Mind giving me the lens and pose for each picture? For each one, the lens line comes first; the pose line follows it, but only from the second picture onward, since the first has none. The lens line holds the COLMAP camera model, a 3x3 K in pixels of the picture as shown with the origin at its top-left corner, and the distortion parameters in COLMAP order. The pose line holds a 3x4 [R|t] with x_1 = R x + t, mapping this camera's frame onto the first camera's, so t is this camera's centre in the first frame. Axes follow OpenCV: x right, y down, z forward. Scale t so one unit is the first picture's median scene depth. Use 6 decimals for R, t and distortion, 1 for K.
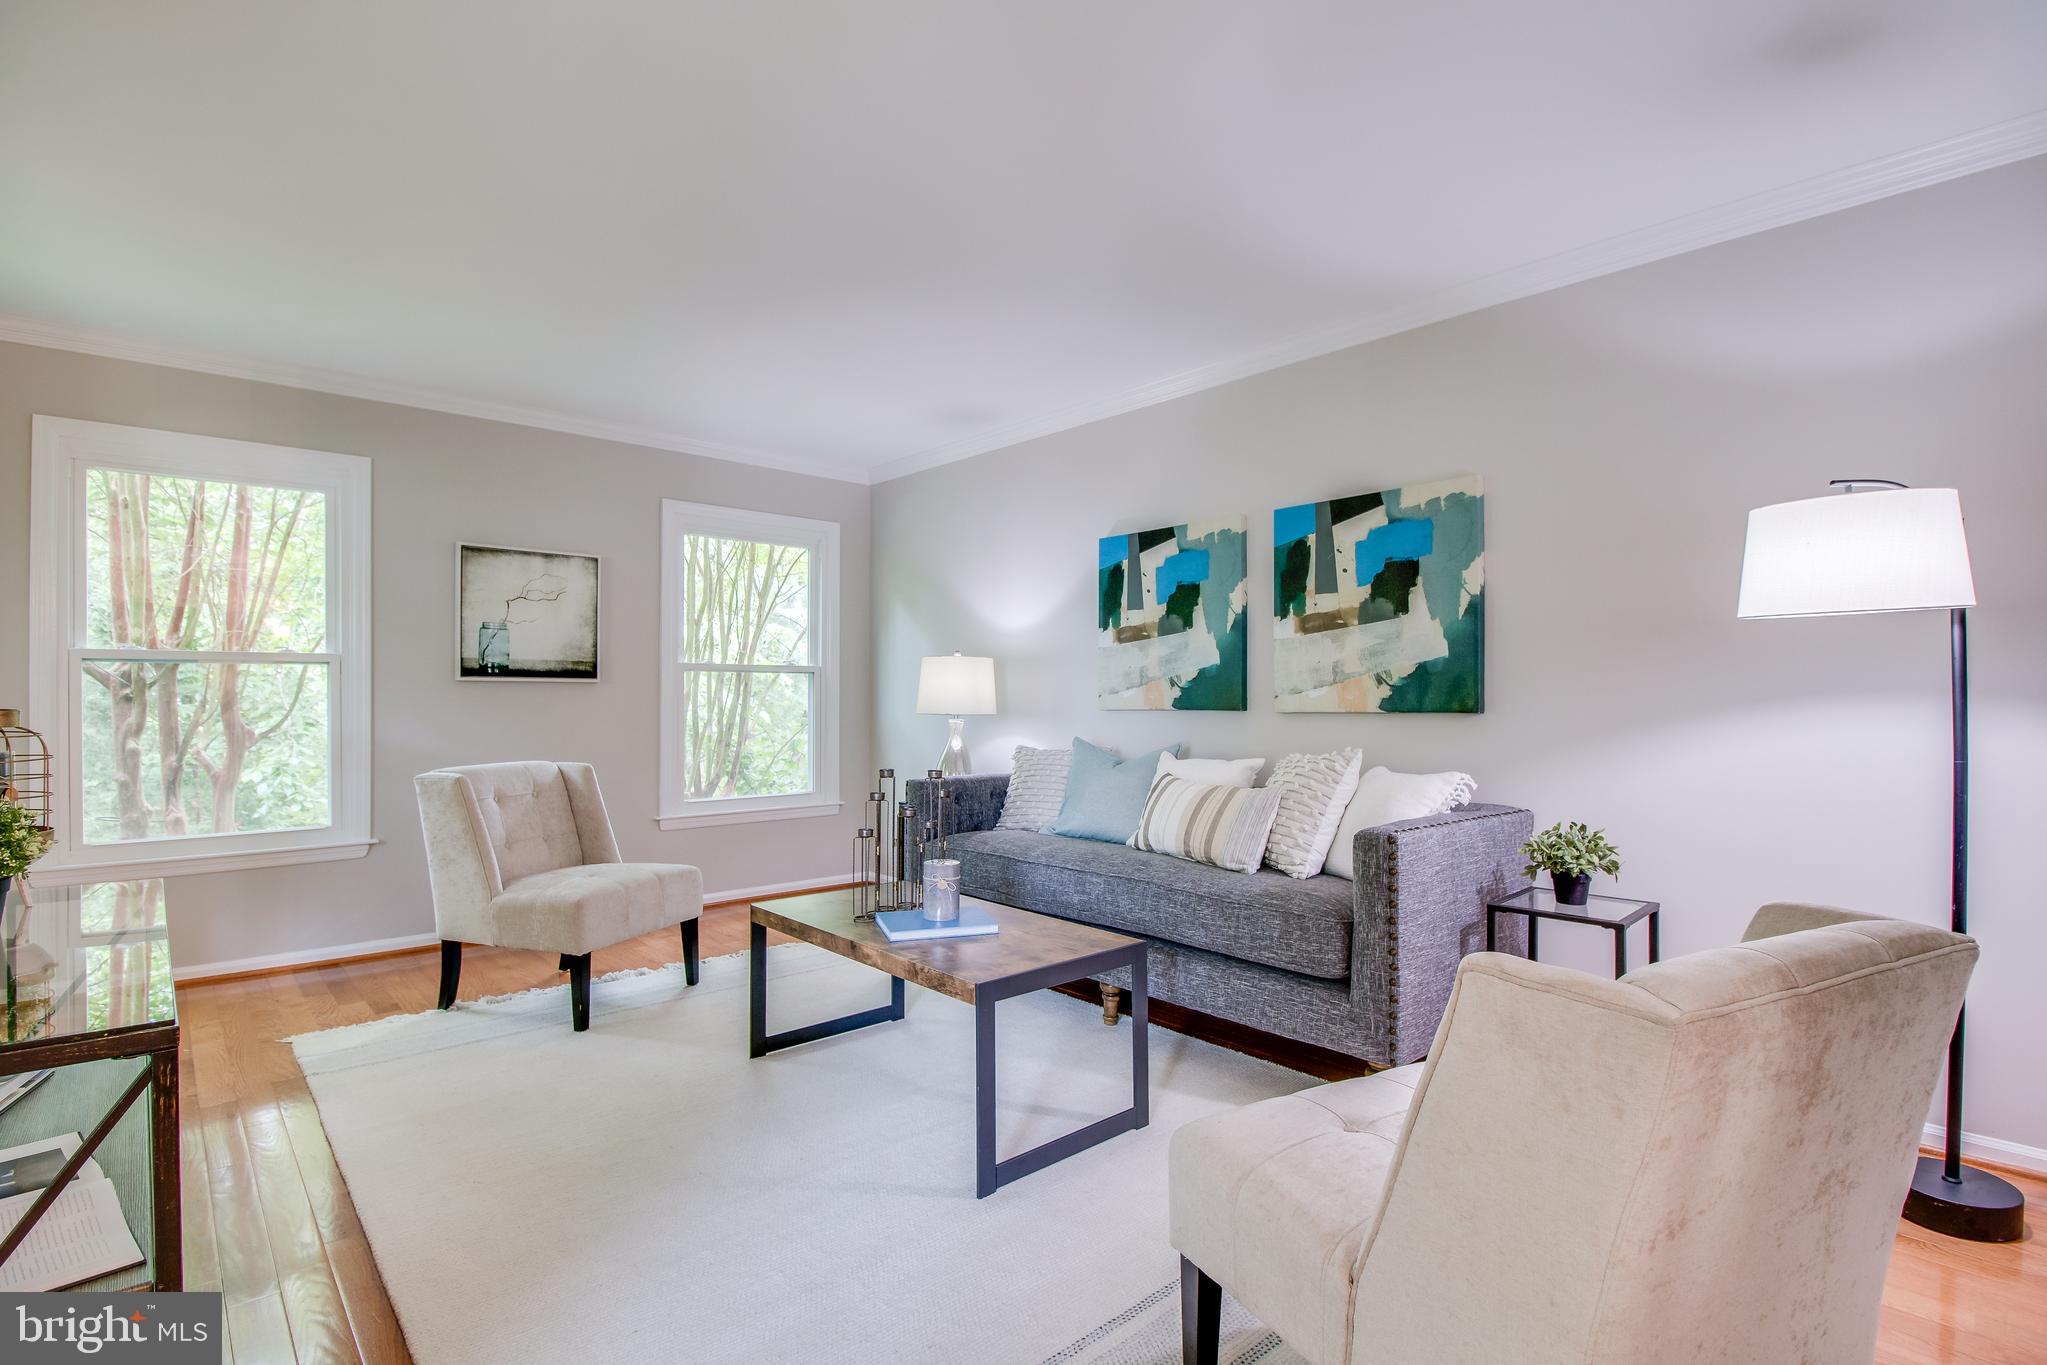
lens RADIAL K [[961.6, 0, 1023.5], [0, 961.6, 682.5], [0, 0, 1]] dist [0.031909, 0.000020]
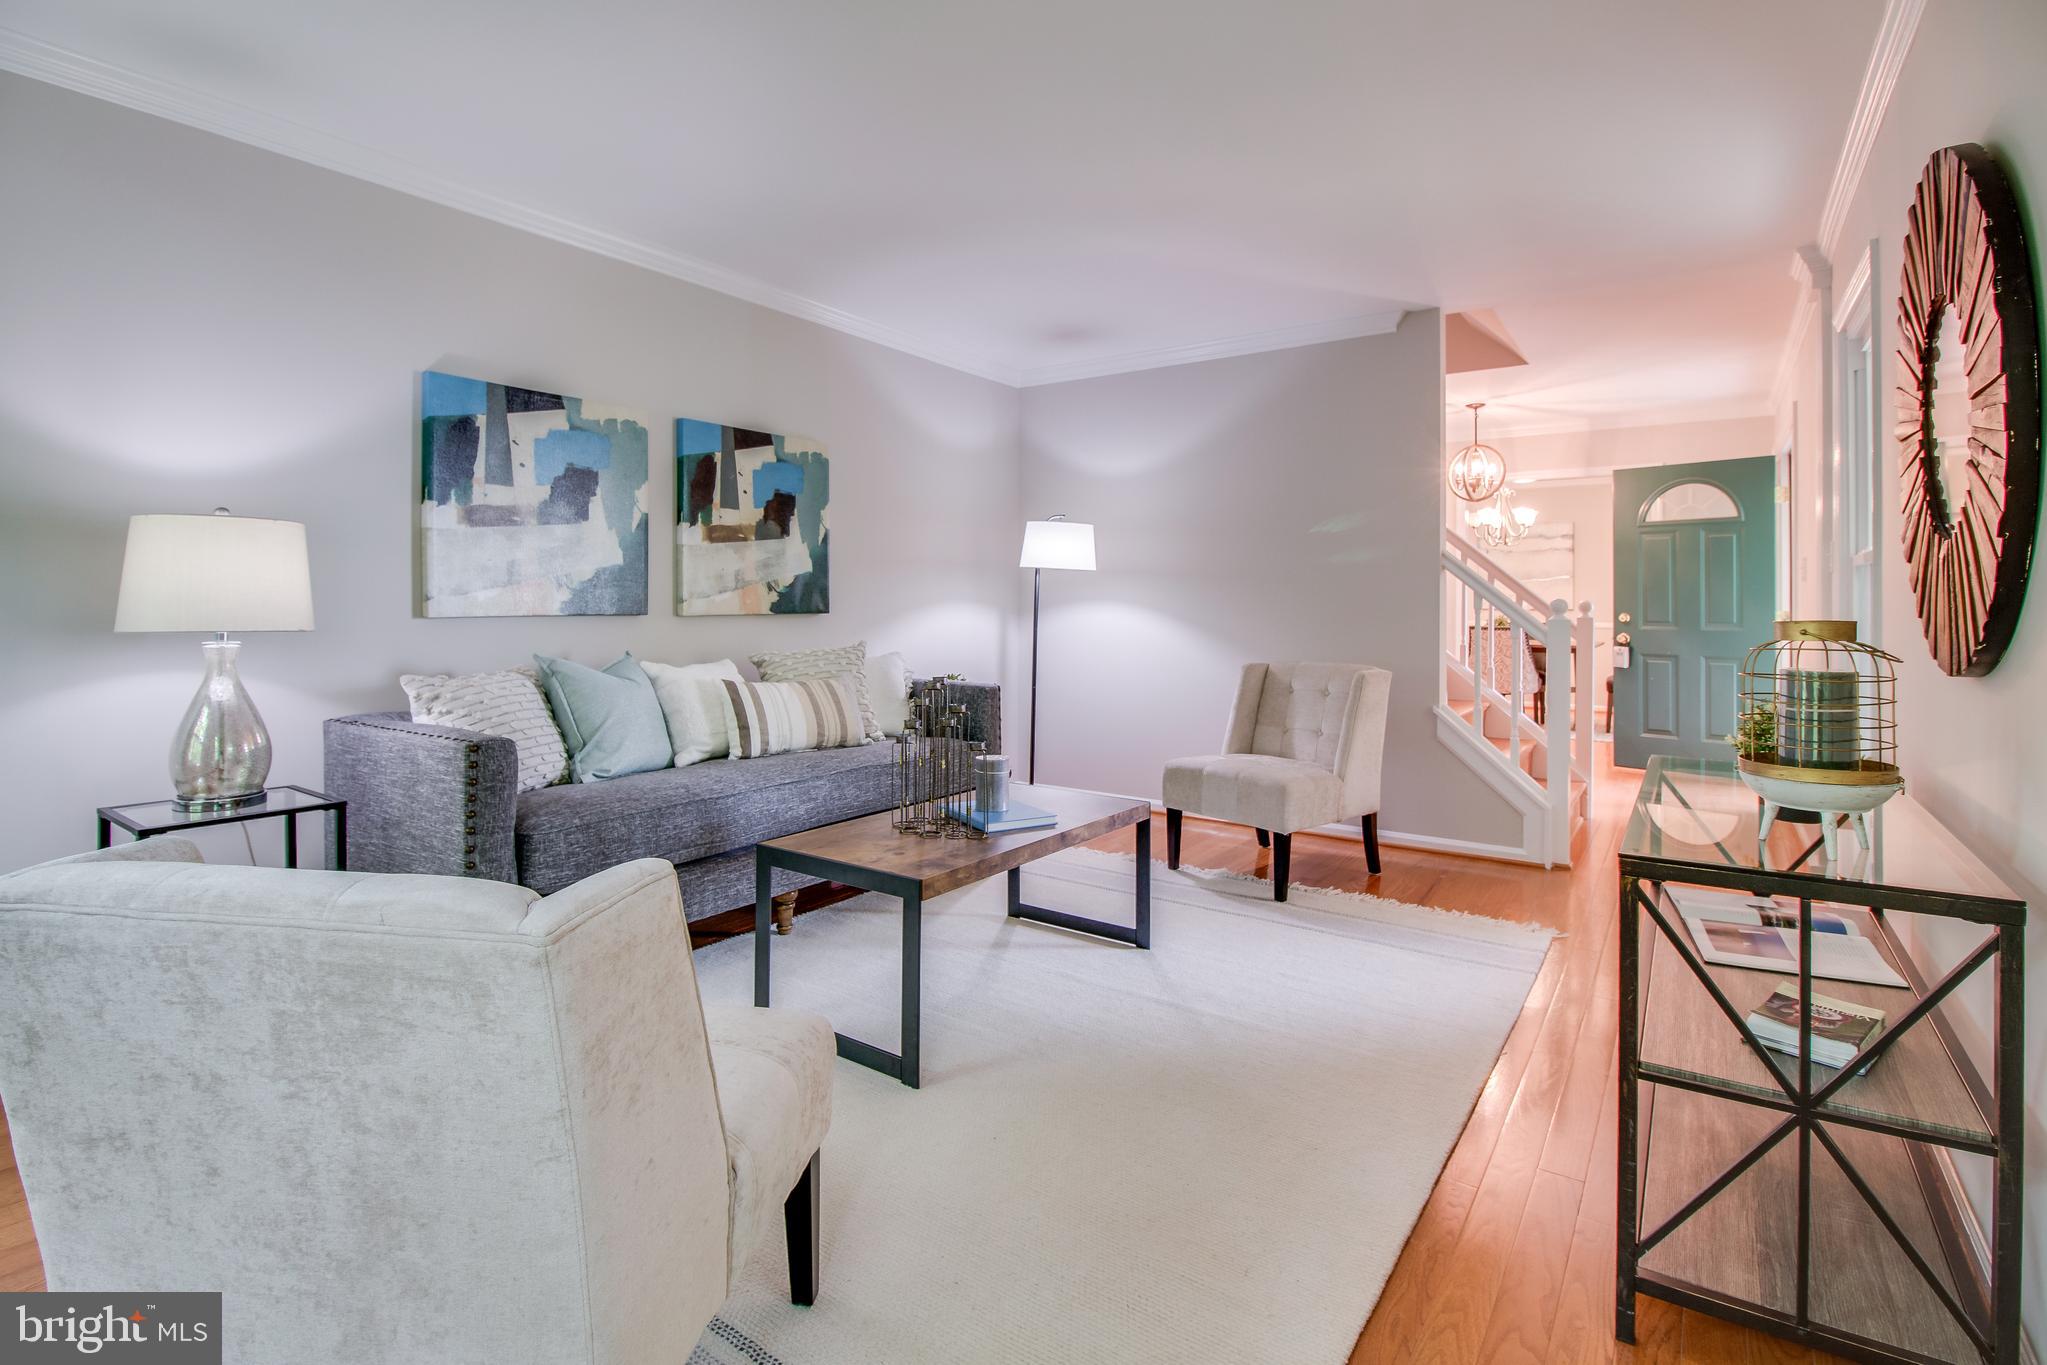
lens RADIAL K [[977.2, 0, 1025.3], [0, 977.2, 595.3], [0, 0, 1]] dist [-0.030730, 0.000021]
pose [[-0.224042, 0.007466, 0.974551, -0.876857], [-0.019908, 0.999727, -0.012235, 0.015424], [-0.974376, -0.022142, -0.223832, 0.927805]]
